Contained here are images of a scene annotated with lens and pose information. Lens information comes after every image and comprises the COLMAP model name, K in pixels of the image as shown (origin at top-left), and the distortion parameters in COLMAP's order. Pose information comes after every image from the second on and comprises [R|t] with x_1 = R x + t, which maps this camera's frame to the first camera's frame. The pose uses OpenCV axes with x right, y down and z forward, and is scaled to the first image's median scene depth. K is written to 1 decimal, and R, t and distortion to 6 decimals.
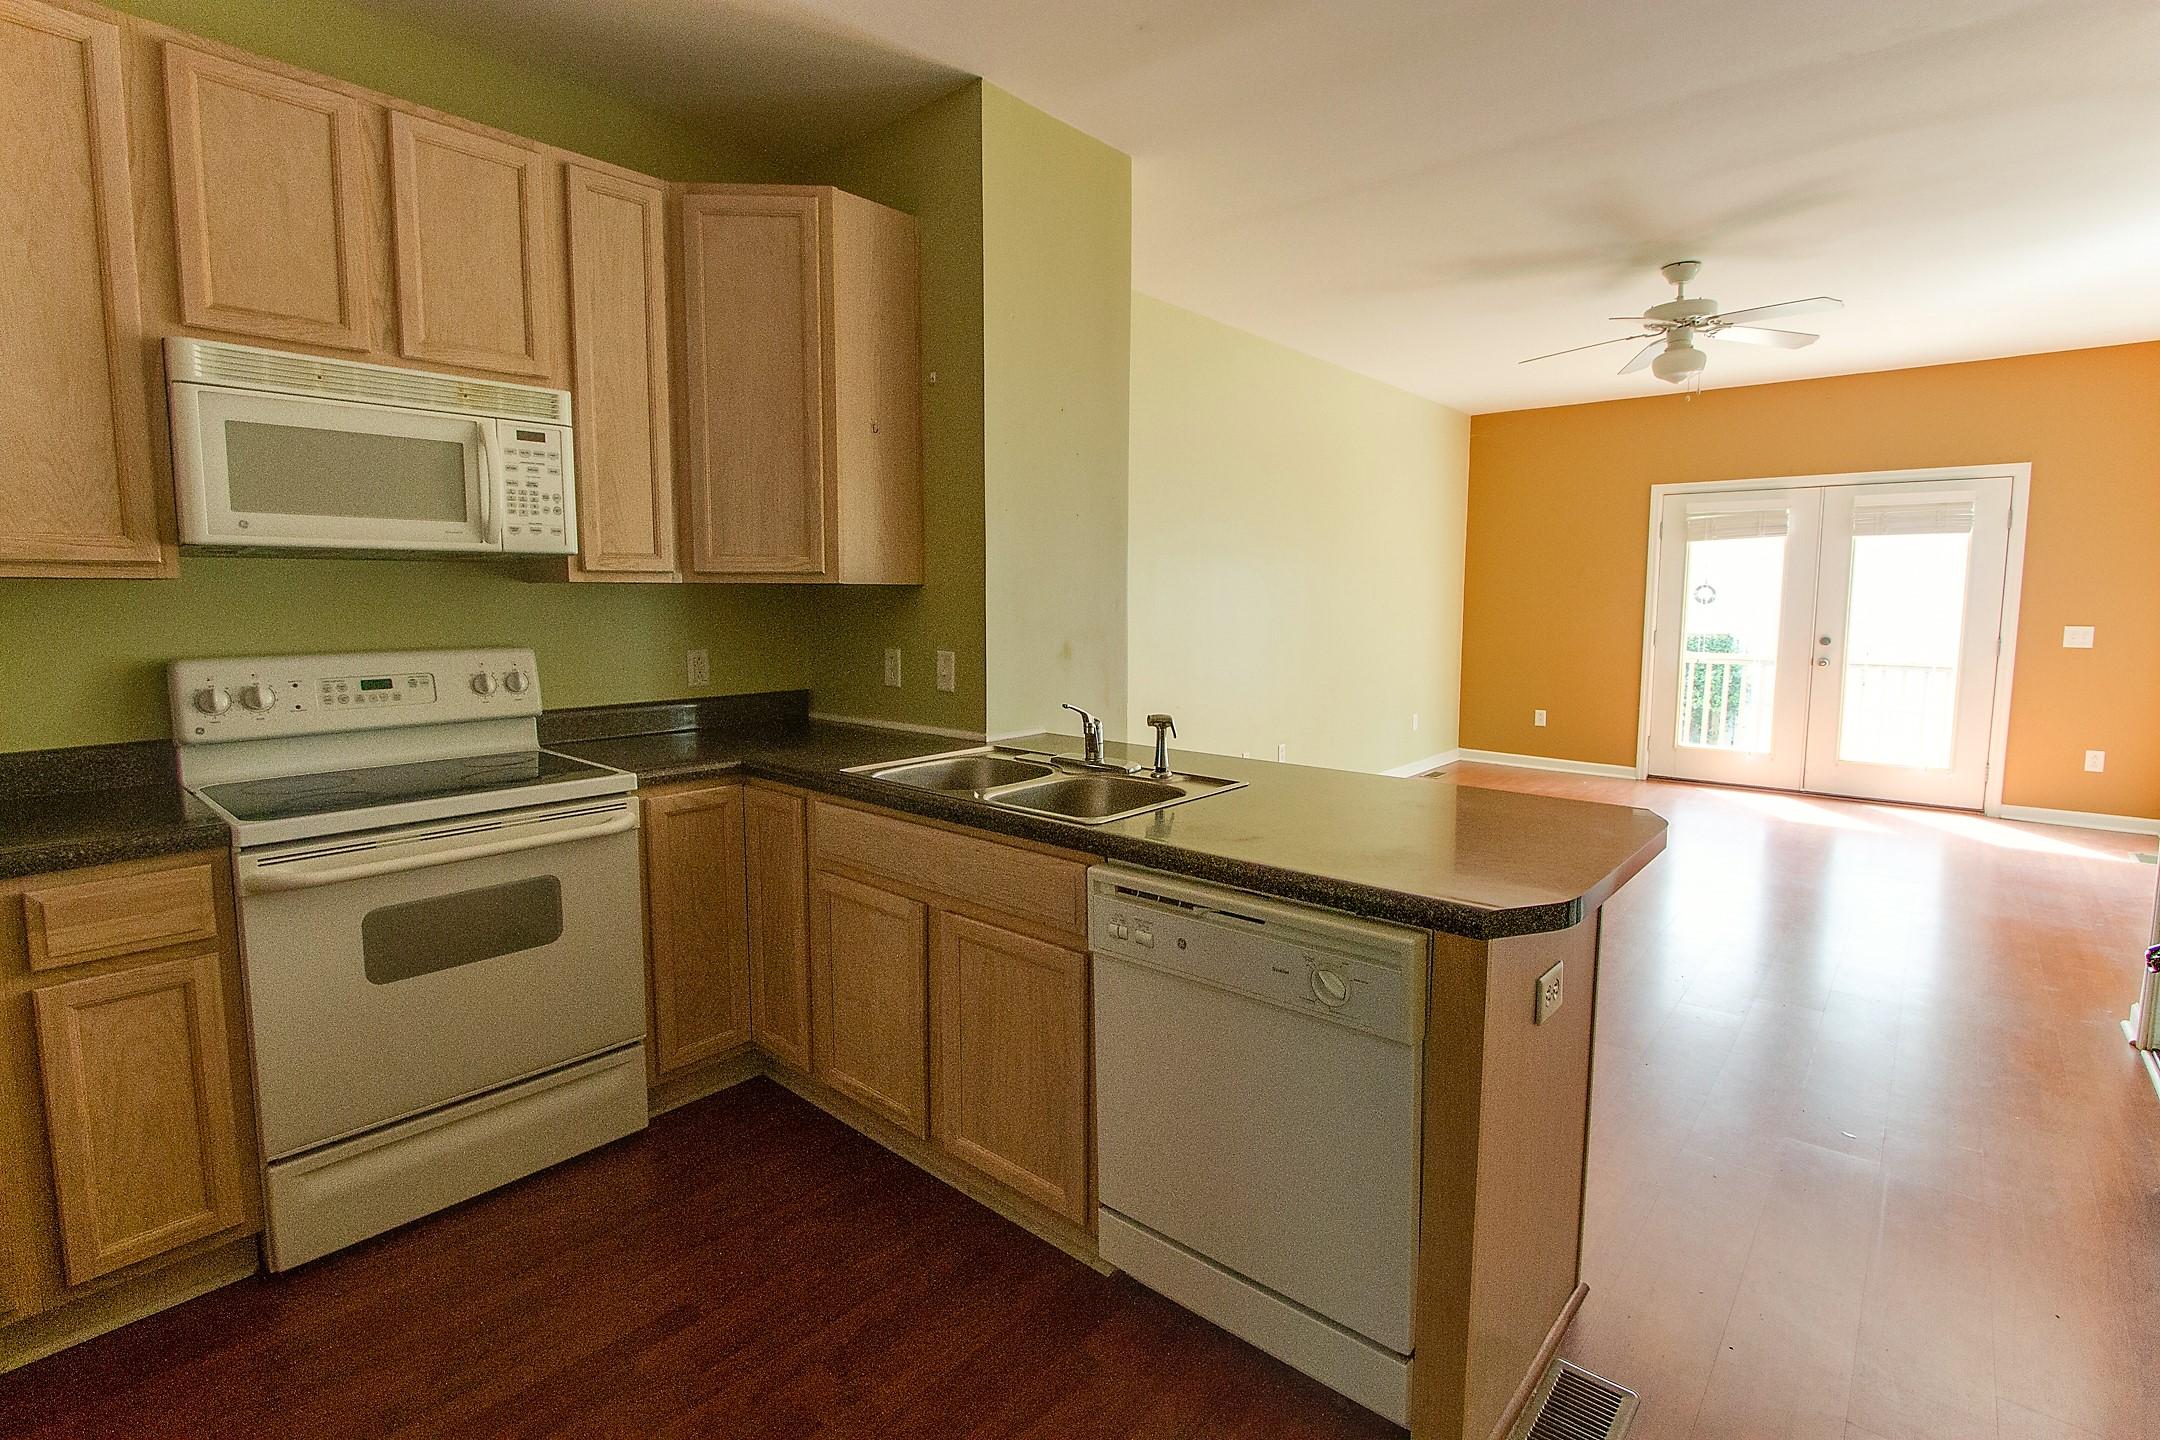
lens RADIAL K [[995.4, 0, 1070.9], [0, 995.4, 707.6], [0, 0, 1]] dist [-0.020421, -0.000026]
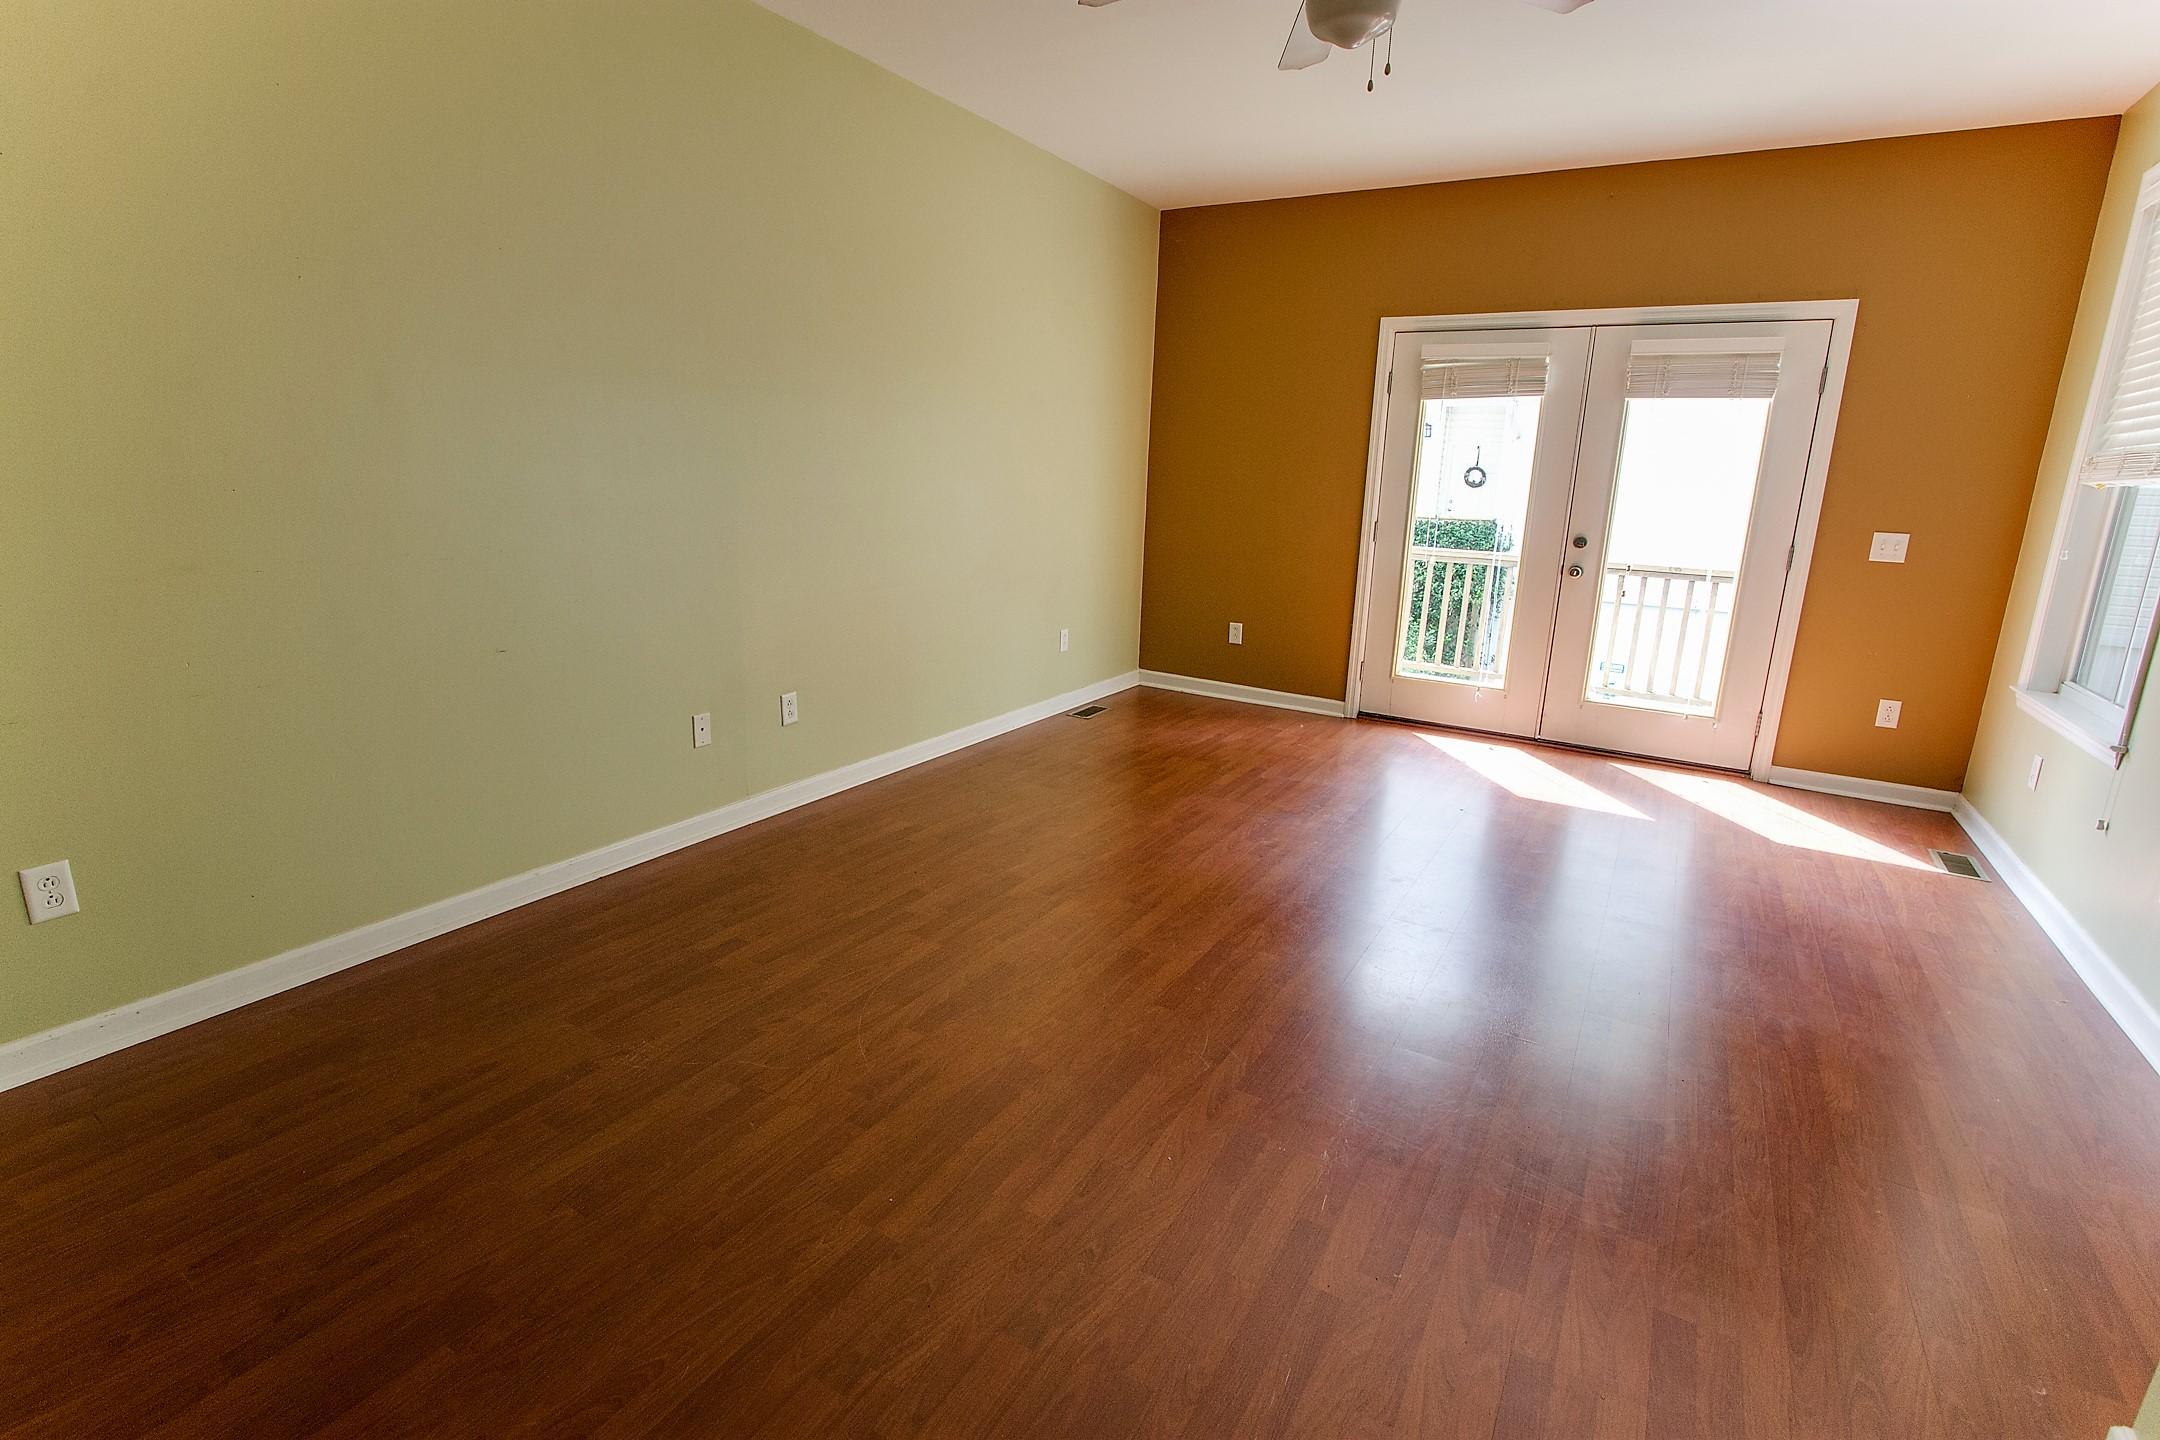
lens RADIAL K [[995.4, 0, 1067.8], [0, 995.4, 710.3], [0, 0, 1]] dist [-0.020421, -0.000026]
pose [[0.984524, -0.010472, 0.174938, 0.248945], [-0.012854, 0.991210, 0.131676, -0.034463], [-0.174779, -0.131887, 0.975735, 0.315294]]
